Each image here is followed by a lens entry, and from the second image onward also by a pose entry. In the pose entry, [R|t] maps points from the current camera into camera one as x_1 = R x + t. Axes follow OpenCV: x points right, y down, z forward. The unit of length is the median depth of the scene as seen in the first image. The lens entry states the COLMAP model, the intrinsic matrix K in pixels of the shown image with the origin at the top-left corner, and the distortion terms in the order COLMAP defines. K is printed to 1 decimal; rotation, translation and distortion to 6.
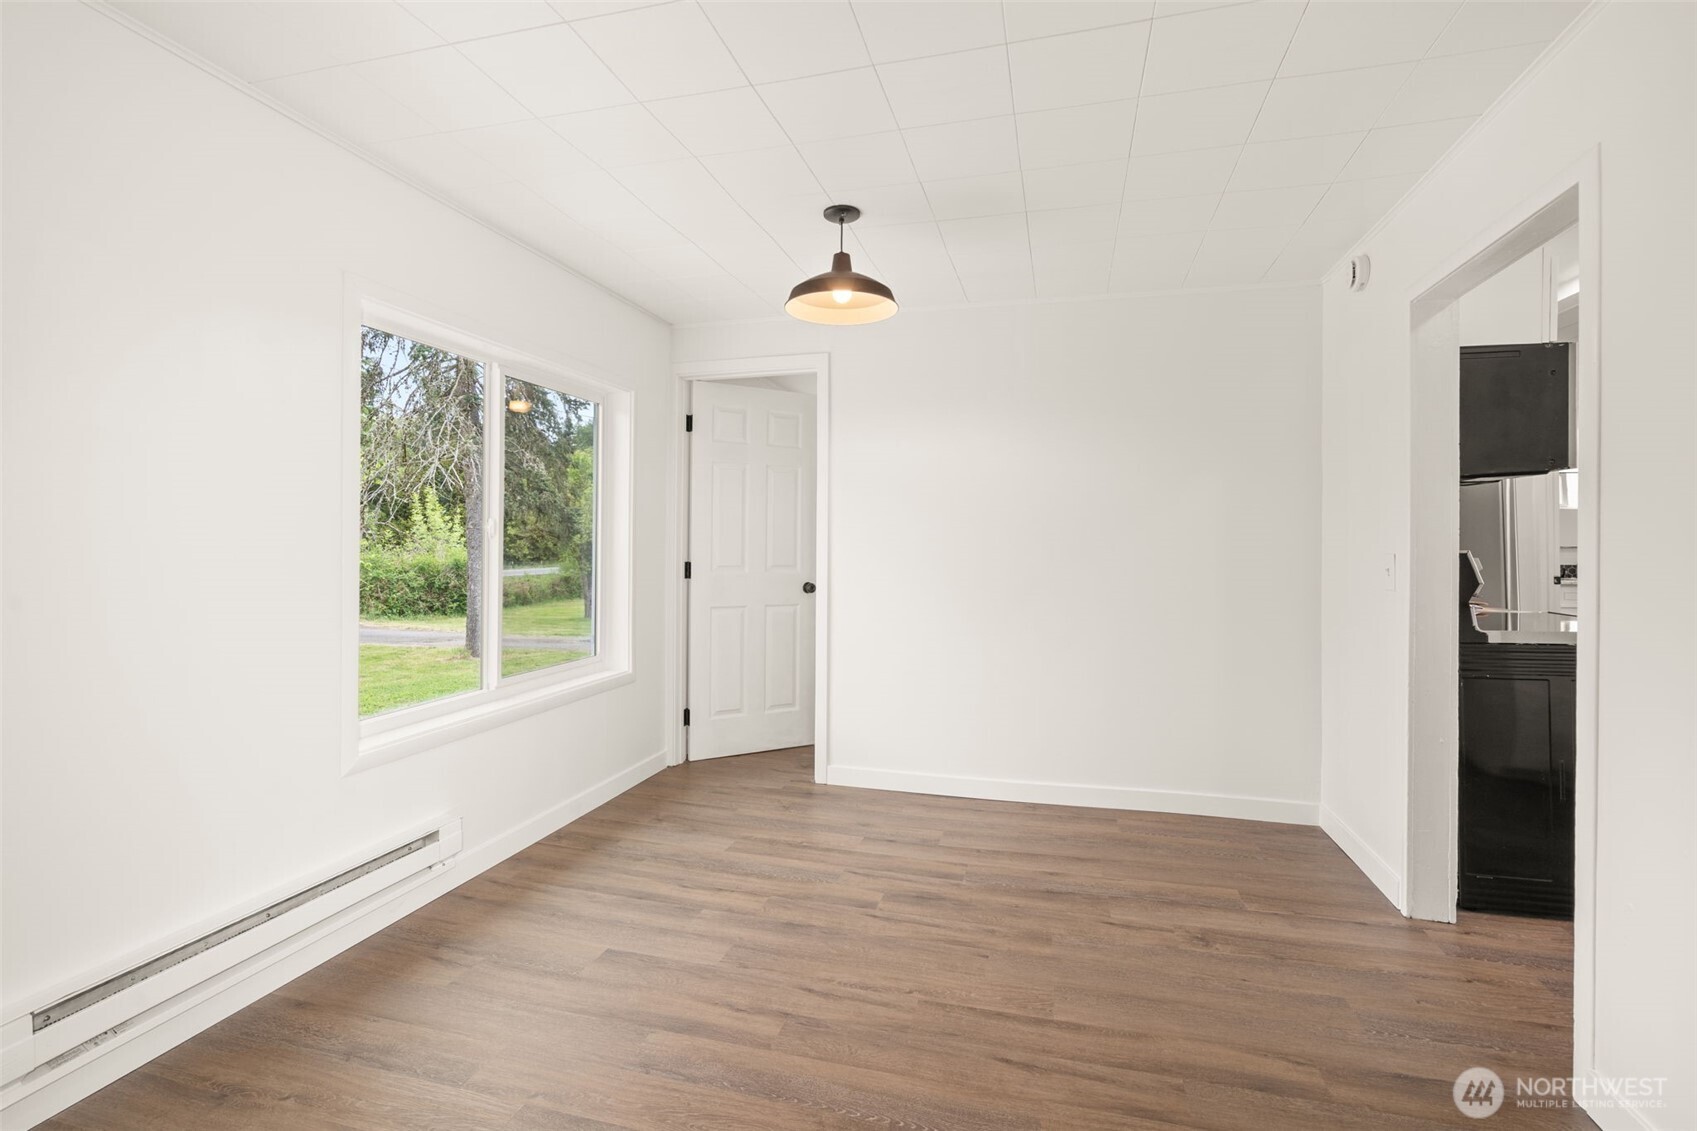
lens RADIAL K [[773.9, 0, 840.3], [0, 773.9, 567.3], [0, 0, 1]] dist [0.001140, 0.000706]
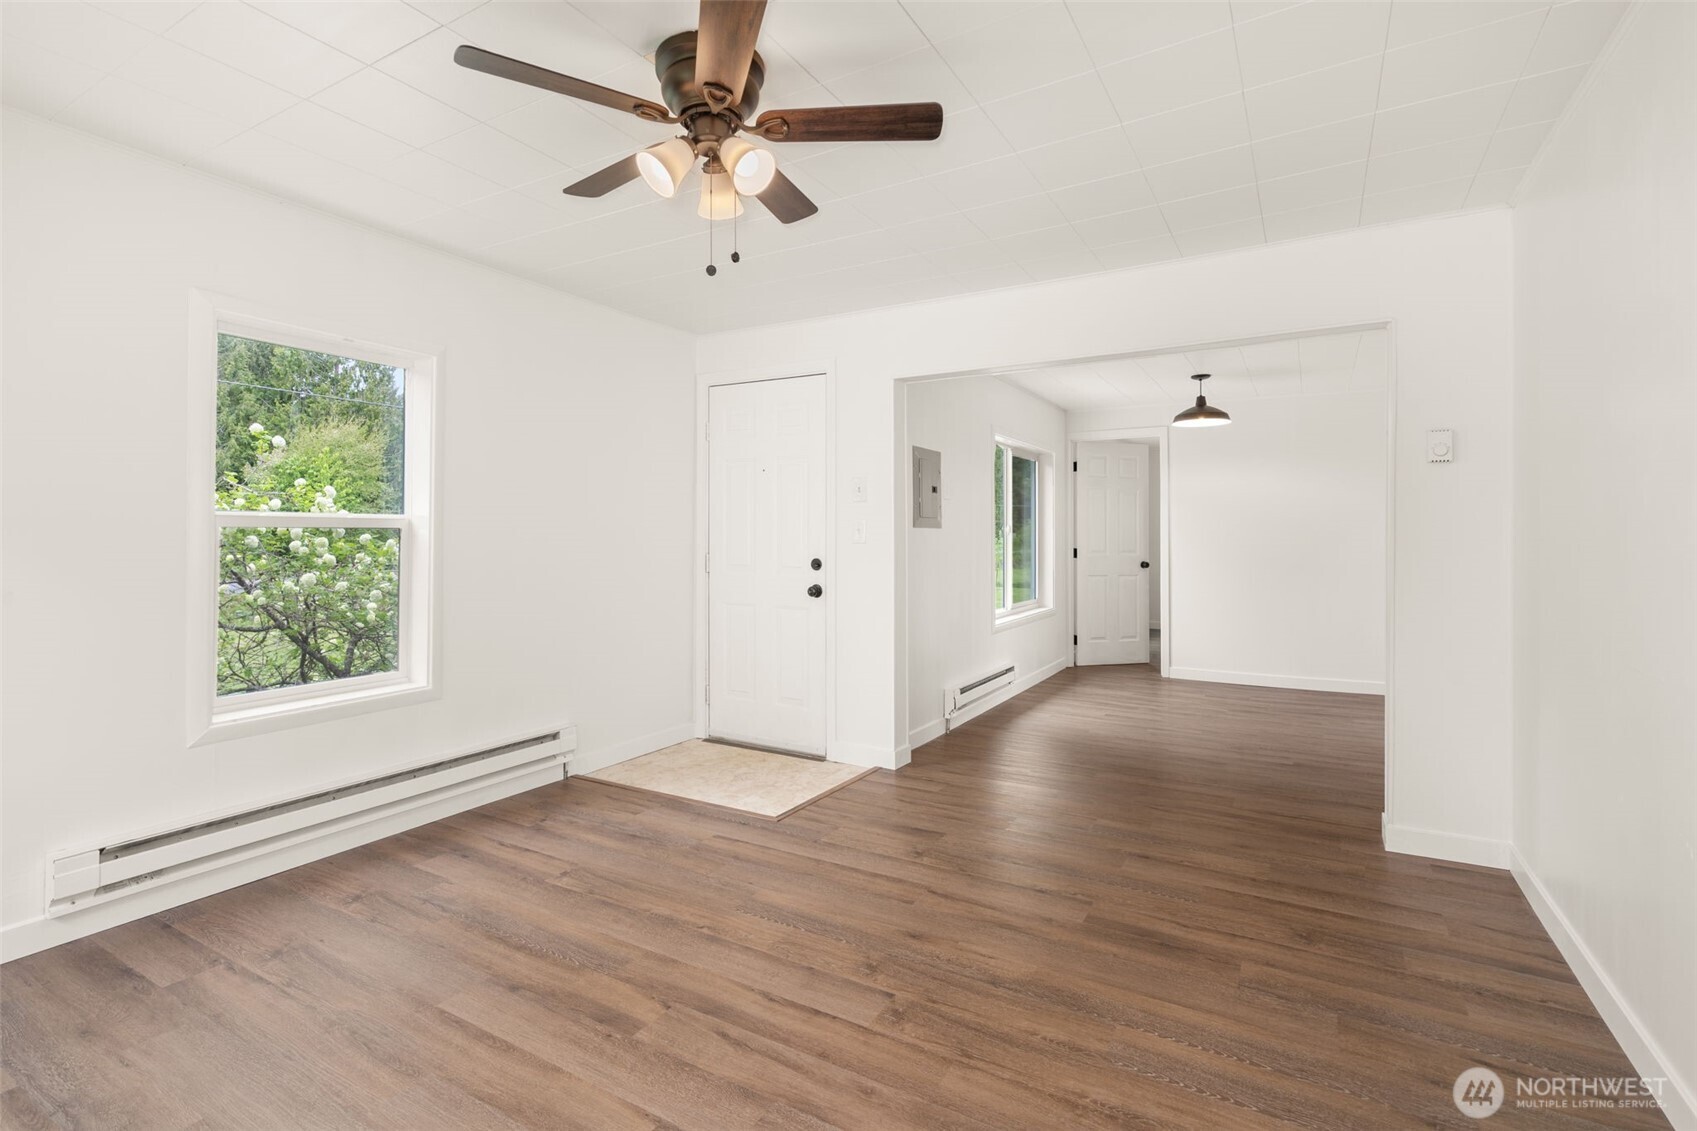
lens RADIAL K [[793.0, 0, 855.8], [0, 793.0, 533.6], [0, 0, 1]] dist [-0.001124, -0.000046]
pose [[0.971522, -0.010409, -0.236721, -0.386126], [0.001522, 0.999288, -0.037694, 0.041879], [0.236945, 0.036260, 0.970846, -1.239681]]
